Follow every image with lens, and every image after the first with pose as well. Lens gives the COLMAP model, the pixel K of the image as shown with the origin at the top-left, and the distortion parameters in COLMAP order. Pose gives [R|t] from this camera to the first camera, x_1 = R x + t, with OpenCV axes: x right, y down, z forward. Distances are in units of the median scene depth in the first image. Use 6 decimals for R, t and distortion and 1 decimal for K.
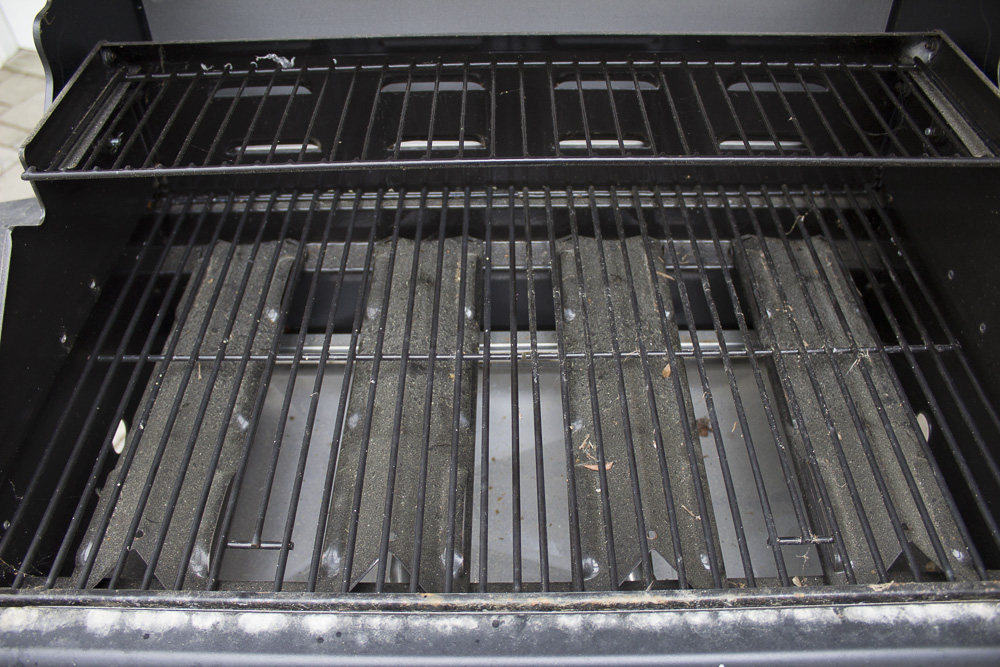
lens RADIAL K [[815.3, 0, 497.7], [0, 815.3, 331.7], [0, 0, 1]] dist [-0.168396, 0.141561]
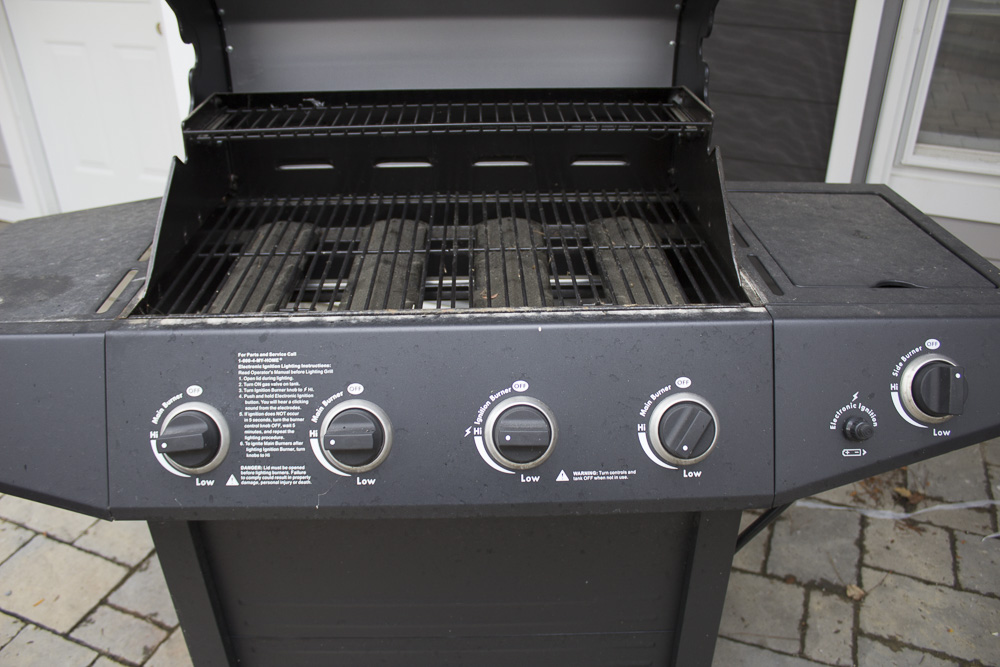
lens RADIAL K [[815.3, 0, 496.2], [0, 815.3, 331.3], [0, 0, 1]] dist [-0.168396, 0.141561]
pose [[0.999595, -0.002999, 0.028309, 0.078547], [0.010518, 0.962977, -0.269378, 0.632619], [-0.026453, 0.269566, 0.962618, -0.596617]]
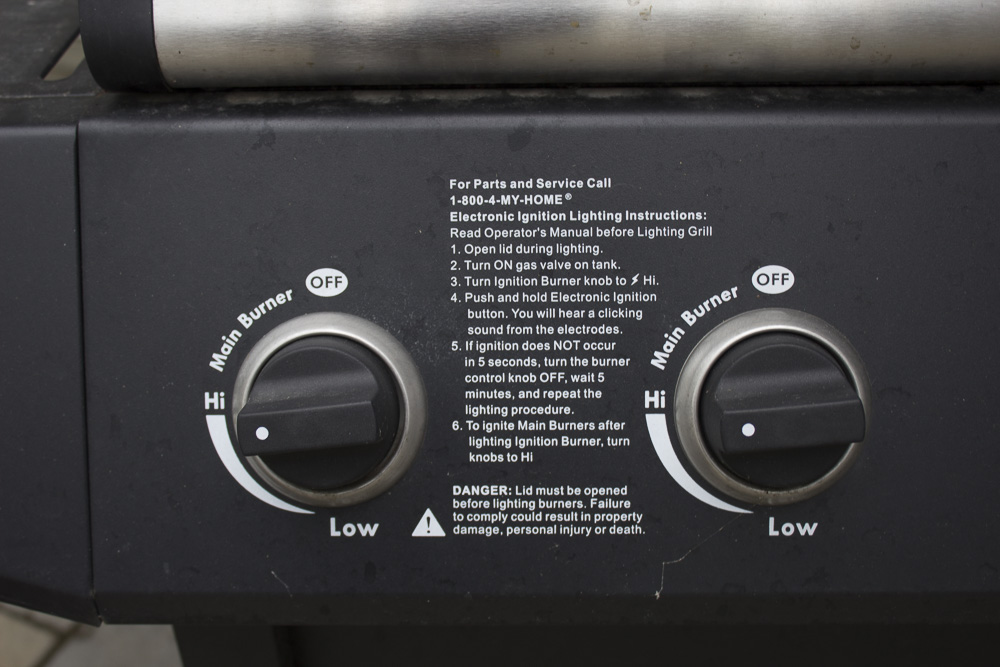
lens RADIAL K [[855.9, 0, 507.4], [0, 855.9, 335.7], [0, 0, 1]] dist [-0.034403, 0.006720]
pose [[0.999914, 0.007371, -0.010824, -0.260647], [-0.009474, 0.977804, -0.209306, 0.508807], [0.009041, 0.209390, 0.977790, 0.196329]]
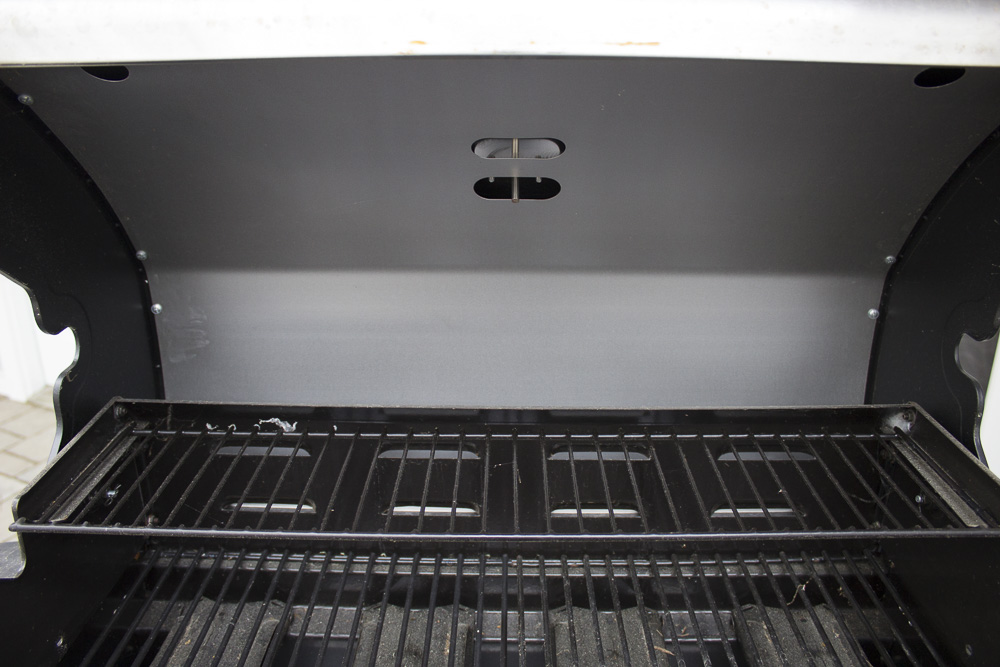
lens RADIAL K [[815.3, 0, 498.6], [0, 815.3, 331.9], [0, 0, 1]] dist [-0.168396, 0.141561]
pose [[0.999796, 0.019561, -0.005047, 0.010154], [-0.019898, 0.910335, -0.413394, -0.023505], [-0.003492, 0.413410, 0.910538, -0.006213]]
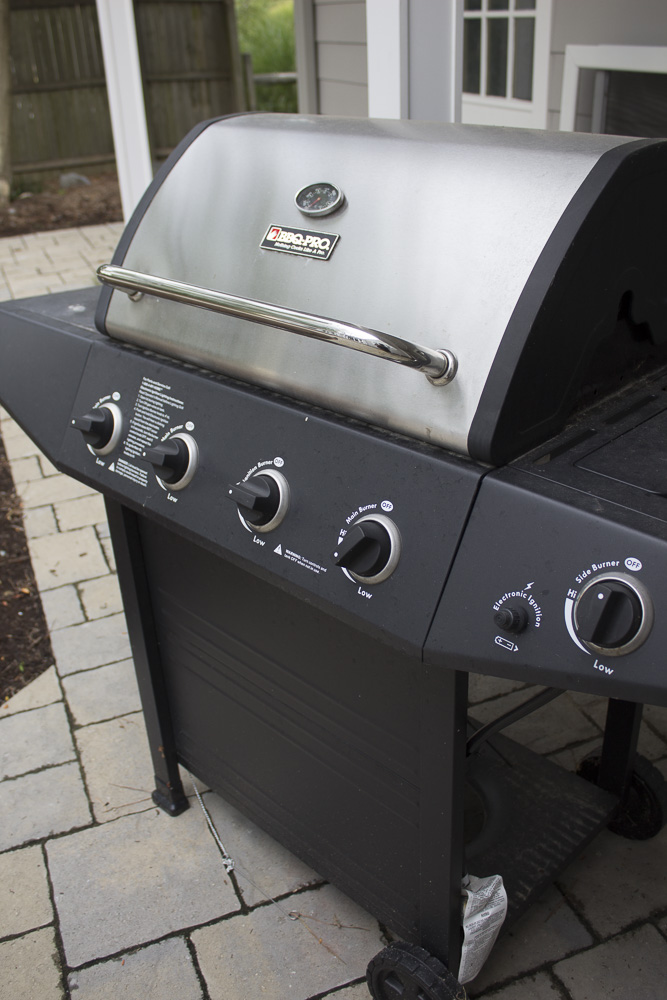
lens RADIAL K [[946.4, 0, 339.5], [0, 946.4, 493.6], [0, 0, 1]] dist [-0.073417, 0.000000]
pose [[0.720212, 0.311115, -0.620082, 1.326748], [-0.470511, 0.875879, -0.107031, 0.550218], [0.509818, 0.368840, 0.777202, -0.590643]]
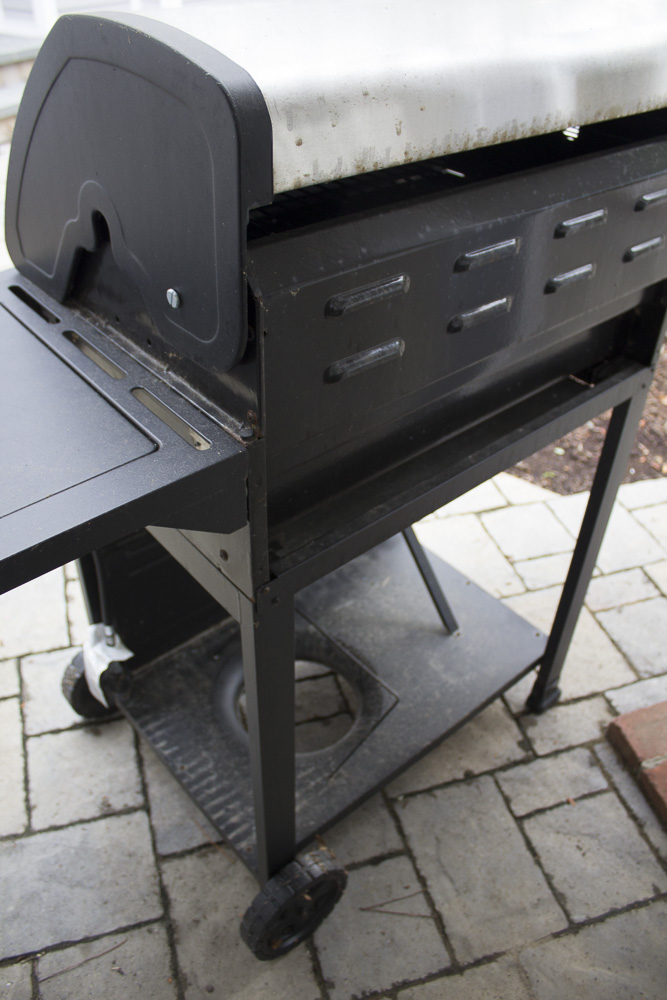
lens RADIAL K [[815.3, 0, 340.0], [0, 815.3, 498.4], [0, 0, 1]] dist [-0.168396, 0.141561]
pose [[-0.748121, 0.408479, -0.522933, 1.041748], [-0.481008, 0.209041, 0.851430, -1.138932], [0.457106, 0.888508, 0.040093, 1.235834]]
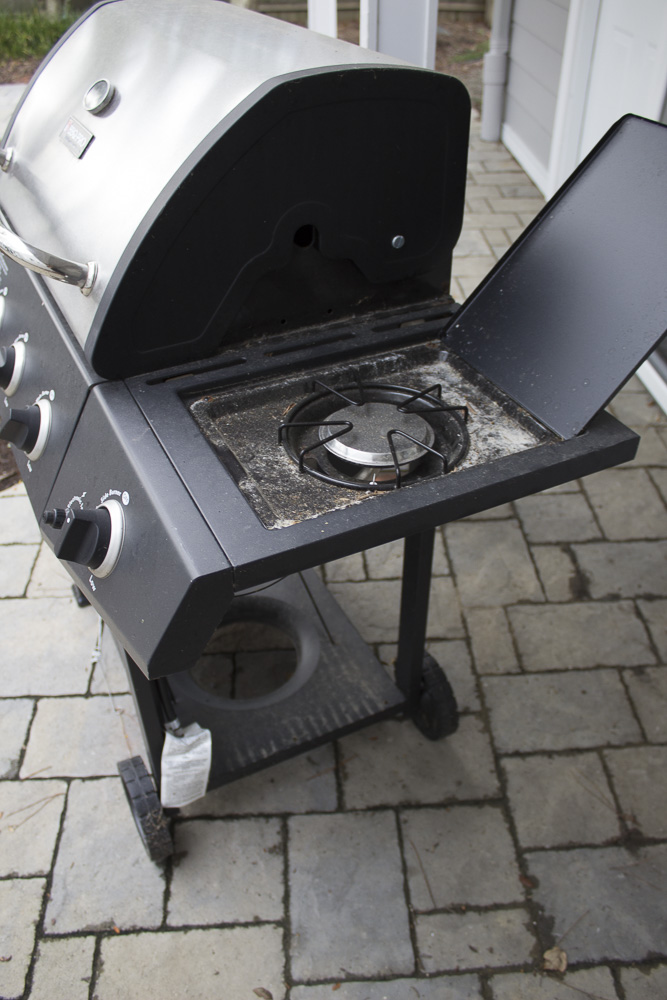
lens RADIAL K [[859.1, 0, 338.0], [0, 859.1, 503.4], [0, 0, 1]] dist [-0.123640, 0.060010]
pose [[0.458953, 0.563172, -0.687168, 1.844329], [-0.627702, 0.752902, 0.197809, -0.126475], [0.628771, 0.340552, 0.699051, -0.014735]]
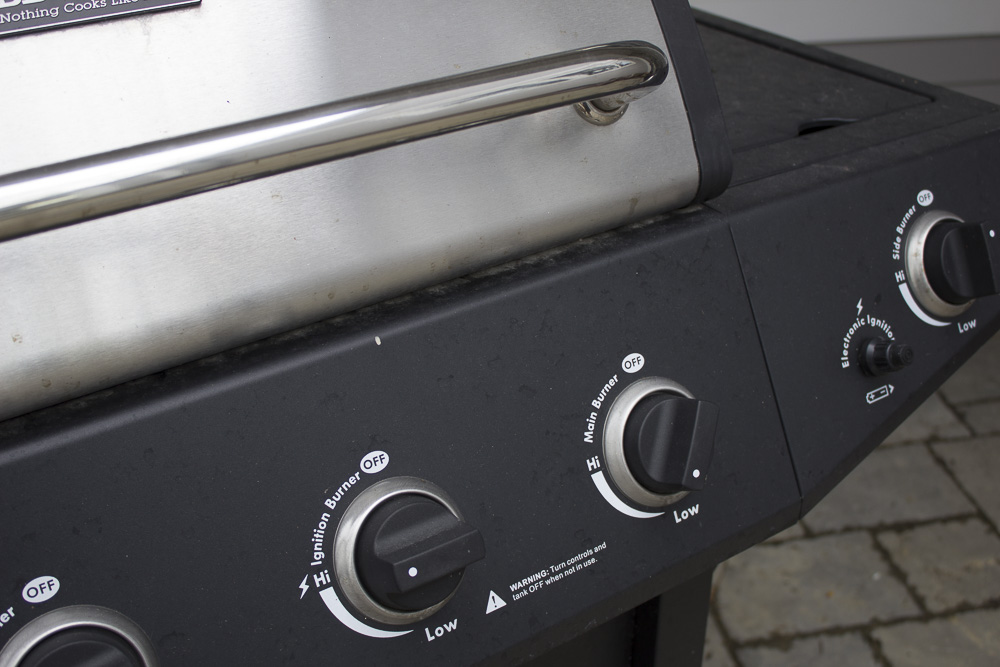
lens RADIAL K [[1154.5, 0, 498.4], [0, 1154.5, 336.2], [0, 0, 1]] dist [-0.079176, 0.000000]
pose [[0.830329, -0.271730, 0.486536, -0.182235], [0.384600, 0.911232, -0.147440, 0.448133], [-0.403283, 0.309545, 0.861130, -0.178680]]
